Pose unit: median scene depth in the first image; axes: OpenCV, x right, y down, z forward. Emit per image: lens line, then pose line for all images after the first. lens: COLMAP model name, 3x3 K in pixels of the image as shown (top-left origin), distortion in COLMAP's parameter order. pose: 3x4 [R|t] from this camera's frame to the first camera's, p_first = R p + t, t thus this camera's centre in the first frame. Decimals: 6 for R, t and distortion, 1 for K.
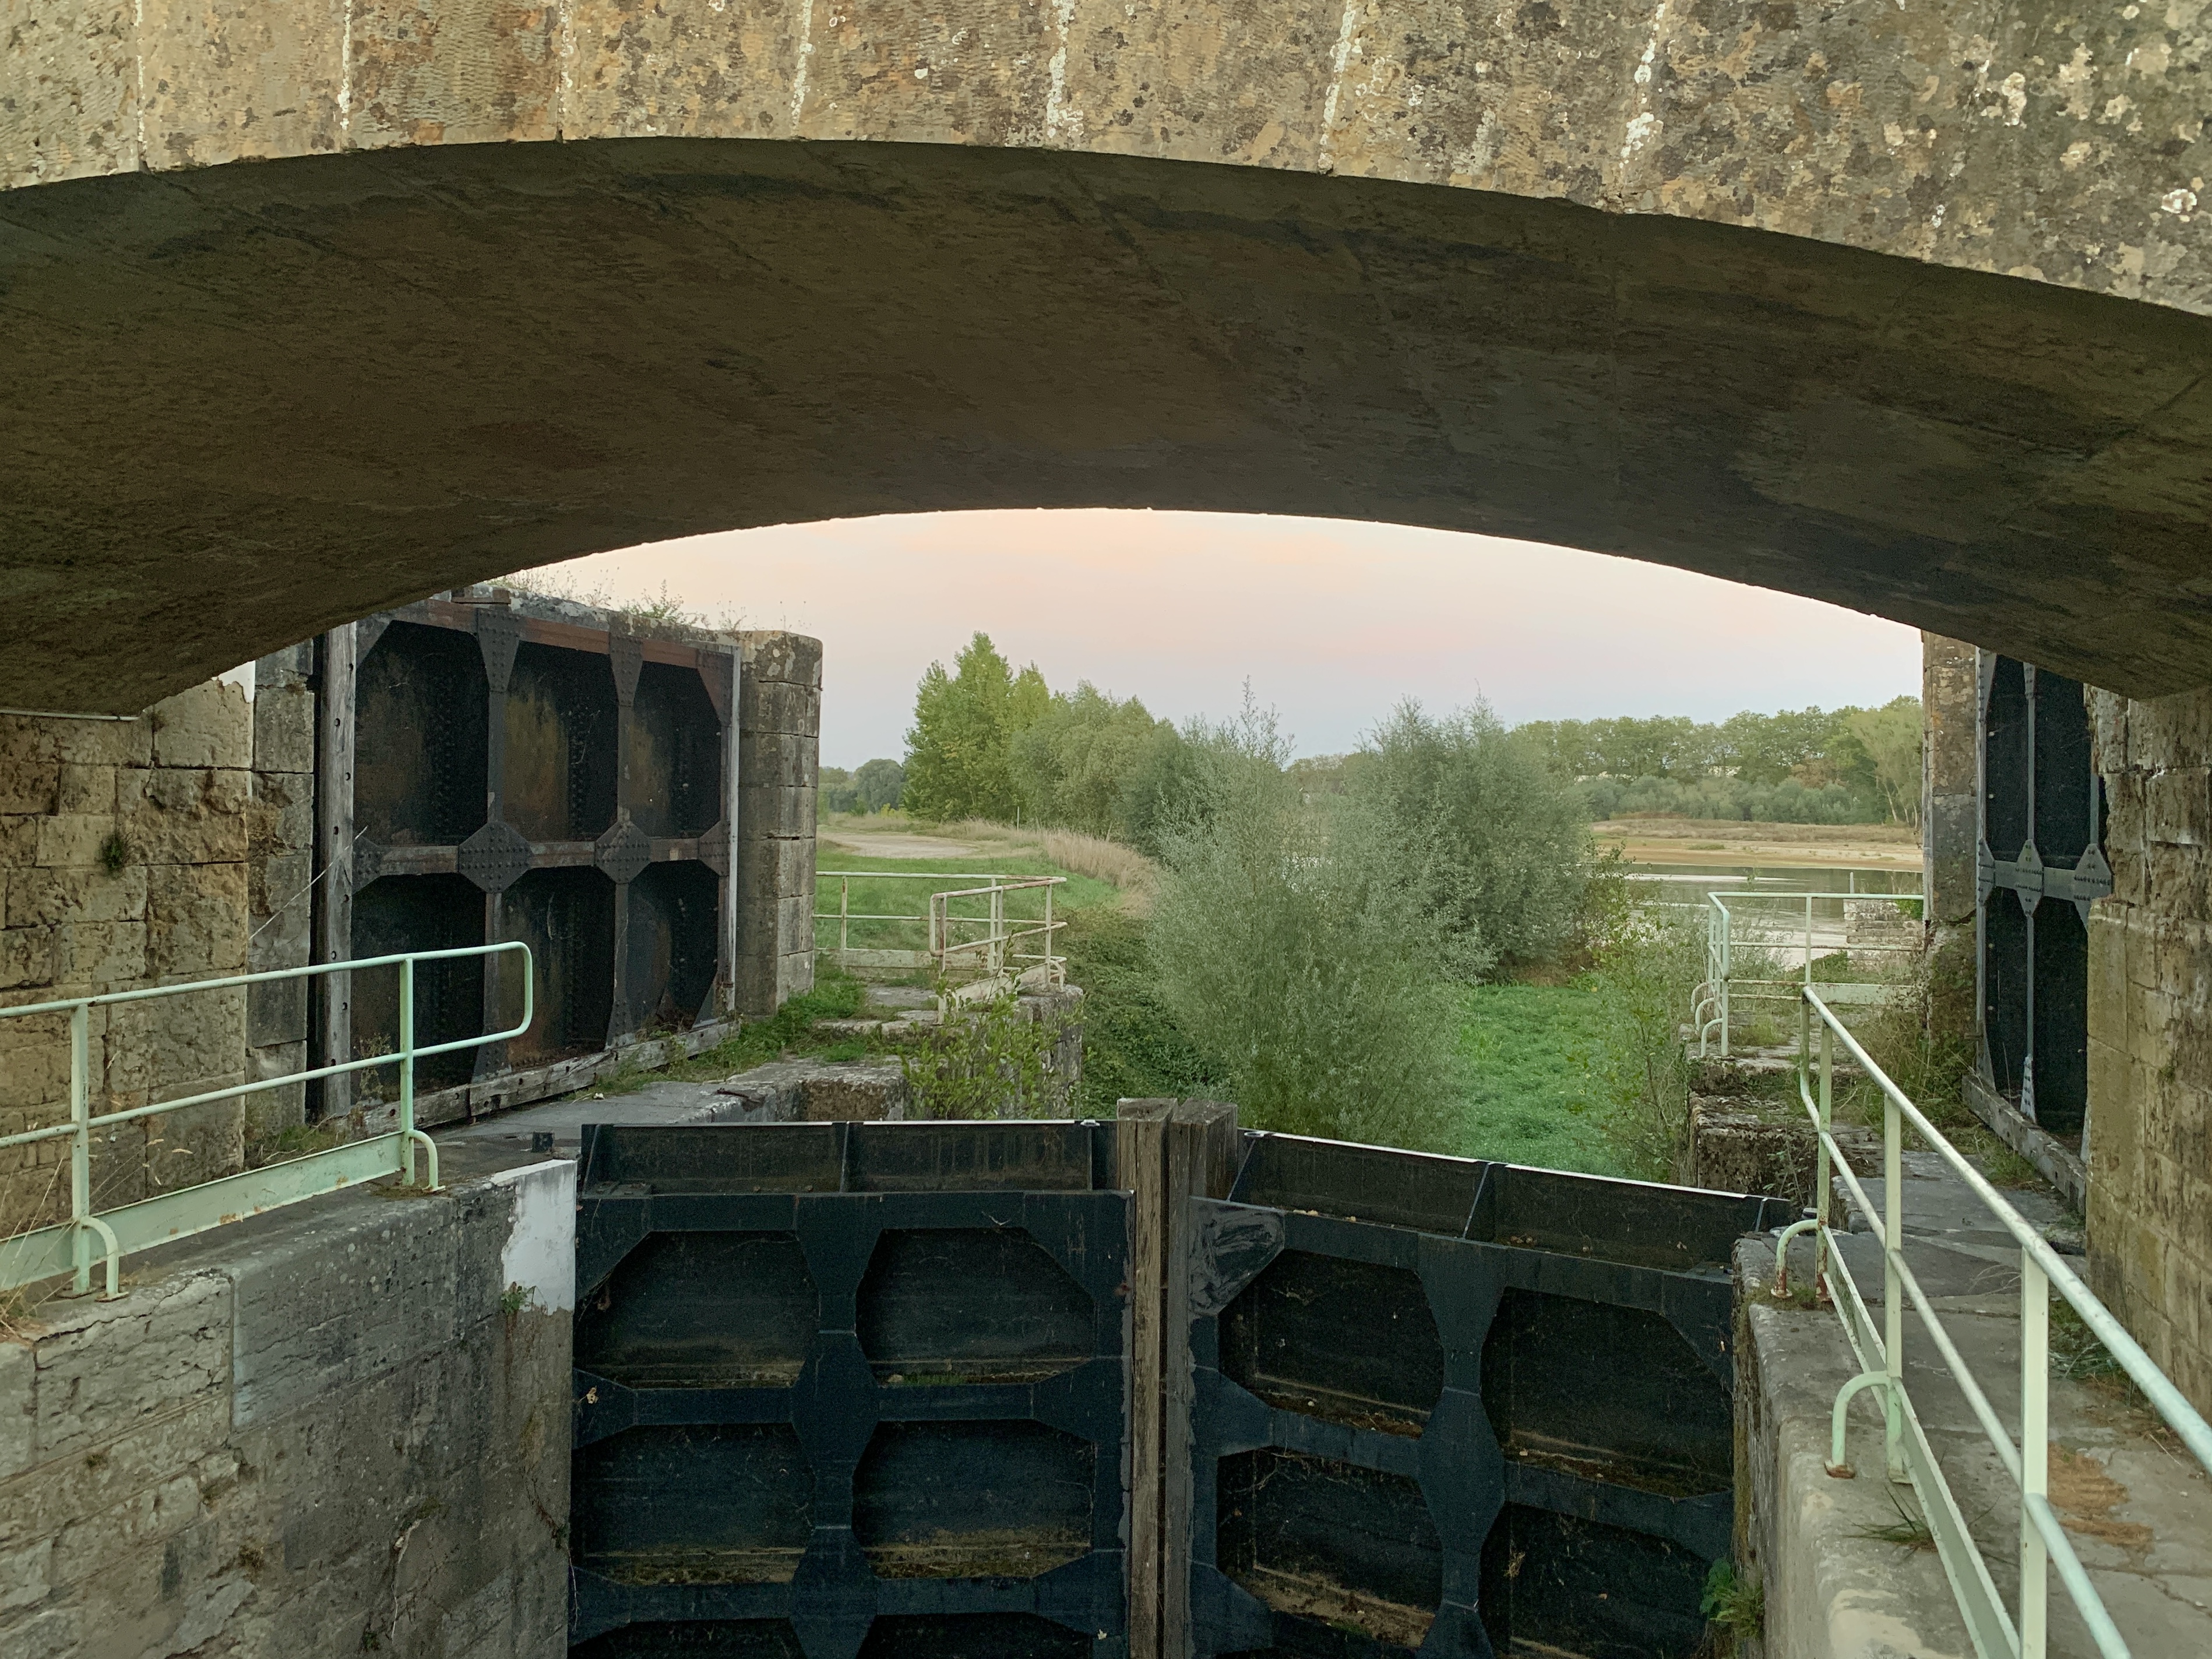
lens RADIAL K [[1741.1, 0, 1106.0], [0, 1741.1, 829.5], [0, 0, 1]] dist [-0.003534, 0.019230]
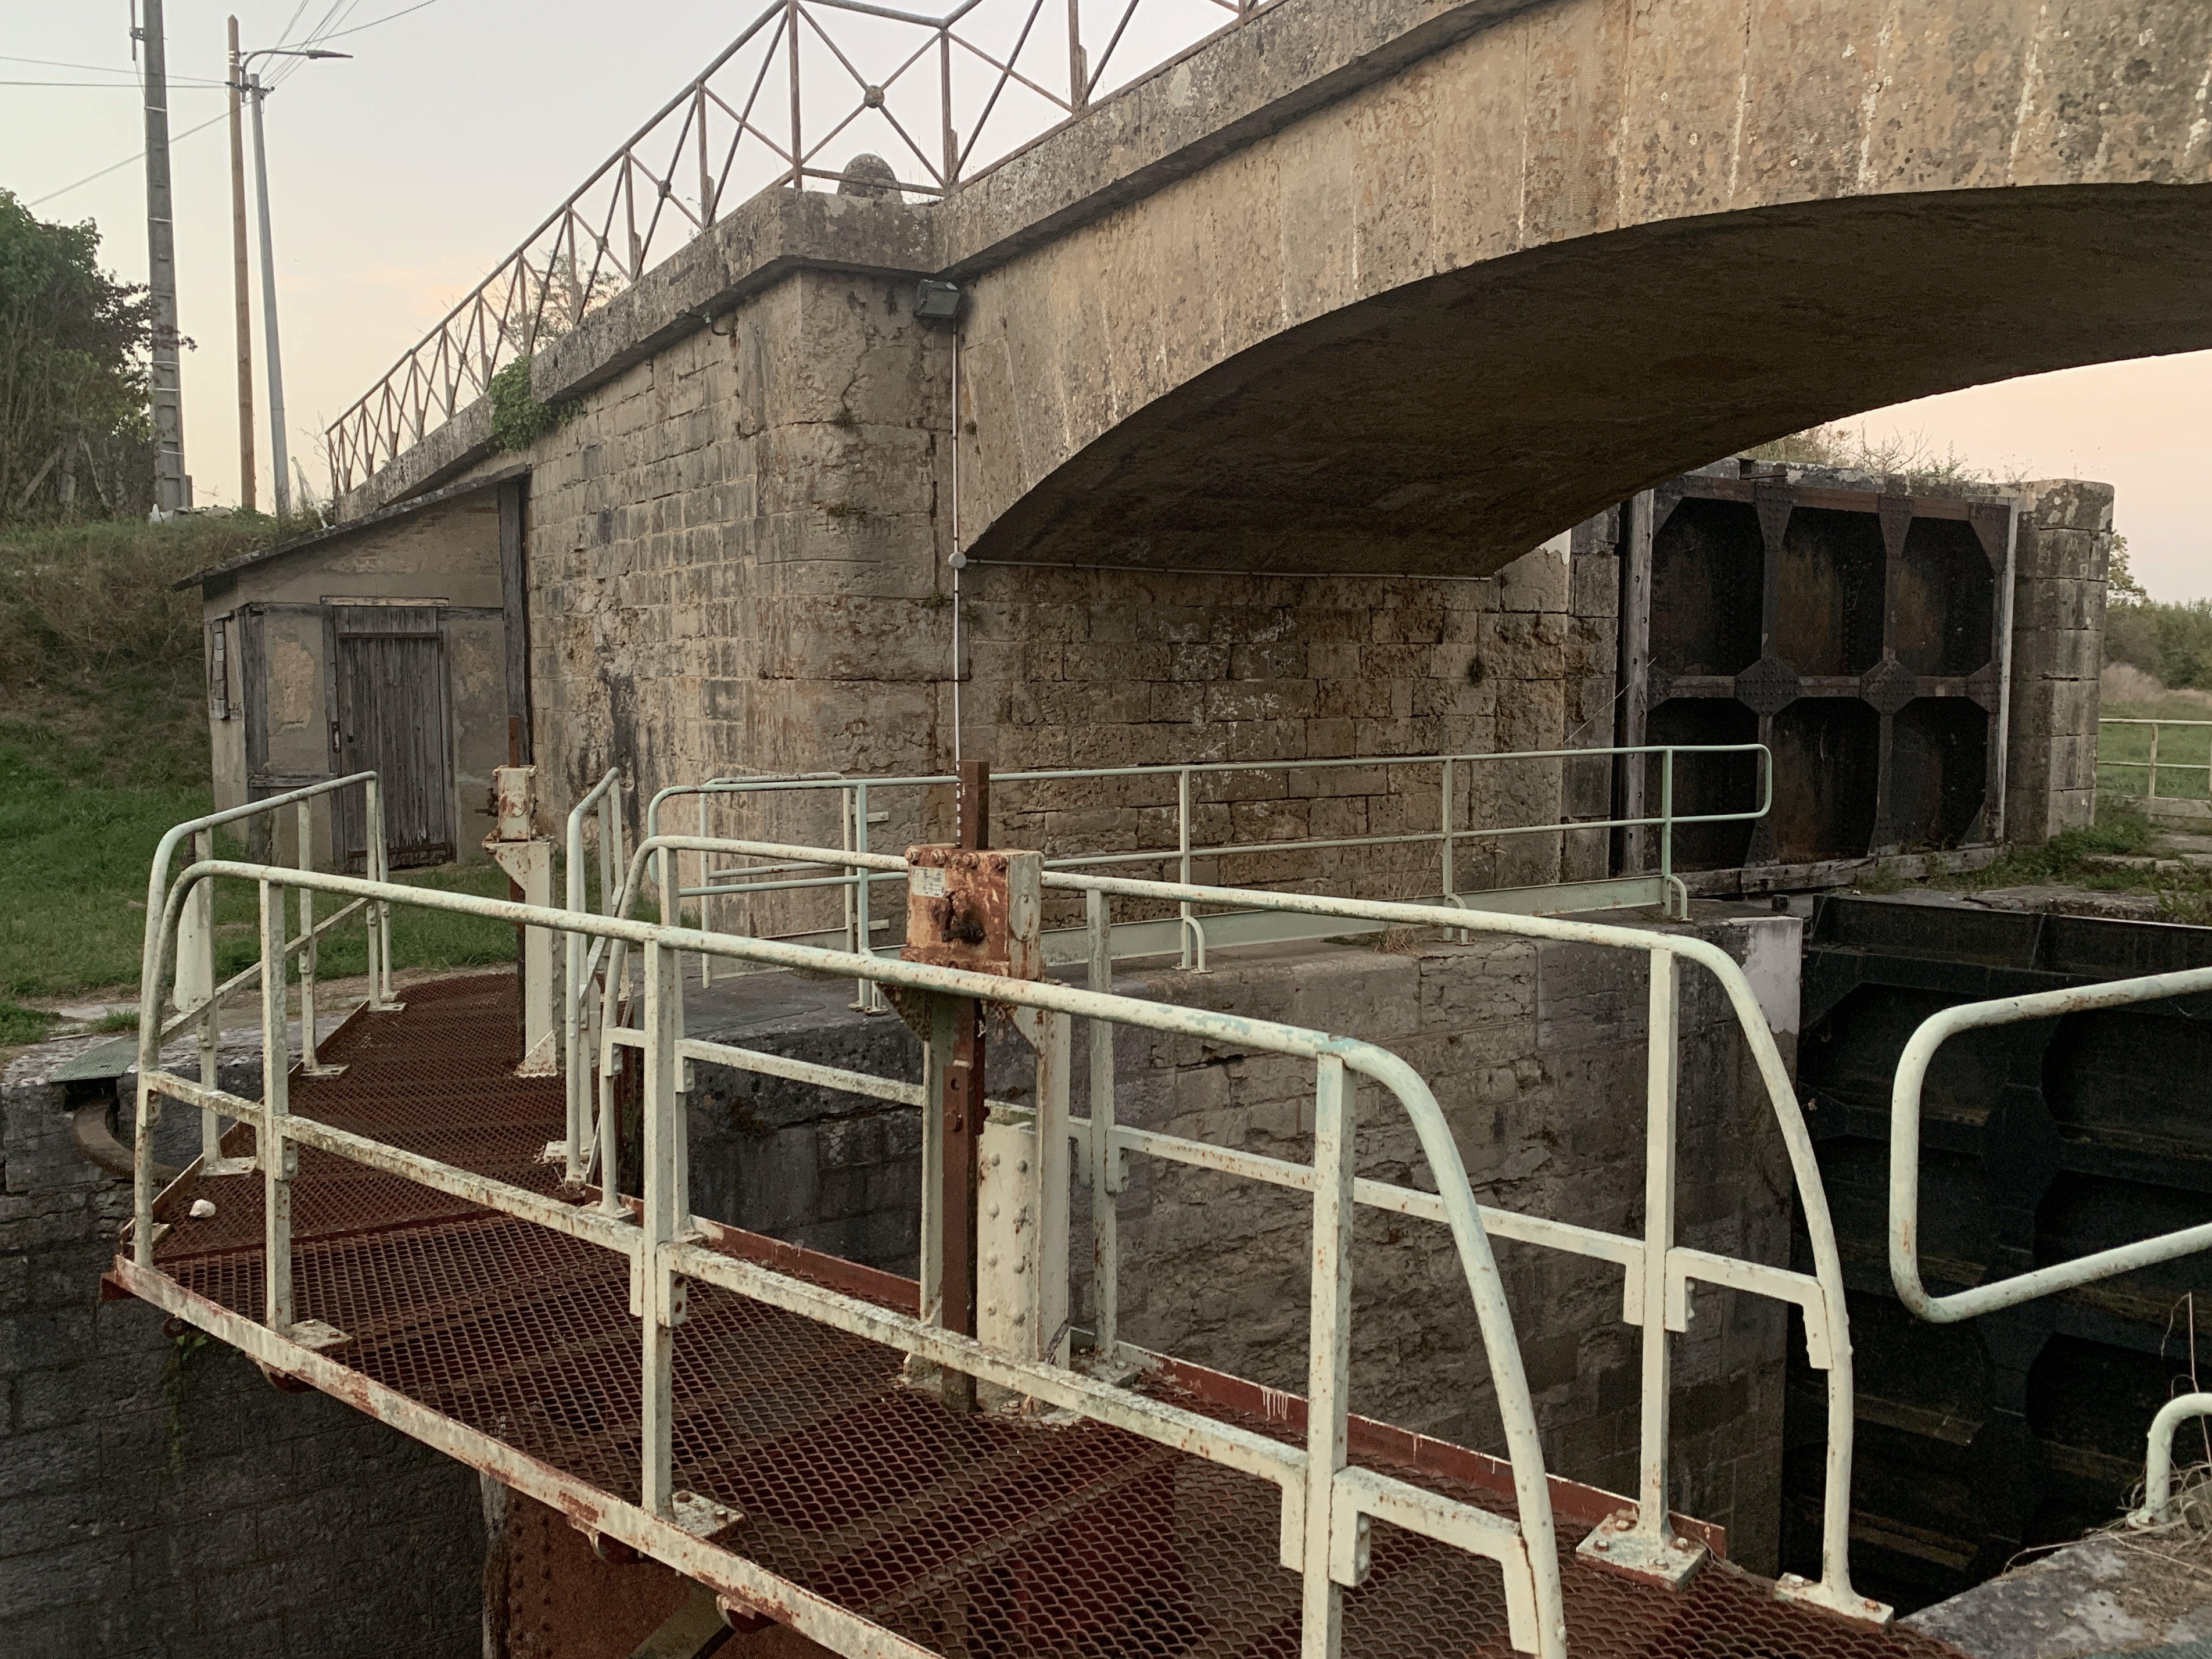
lens RADIAL K [[1705.8, 0, 1106.0], [0, 1705.8, 829.5], [0, 0, 1]] dist [-0.162720, 0.070490]
pose [[0.720218, 0.039729, -0.692610, 0.208789], [0.015247, 0.997211, 0.073057, 0.039788], [0.693581, -0.063178, 0.717603, -0.262477]]
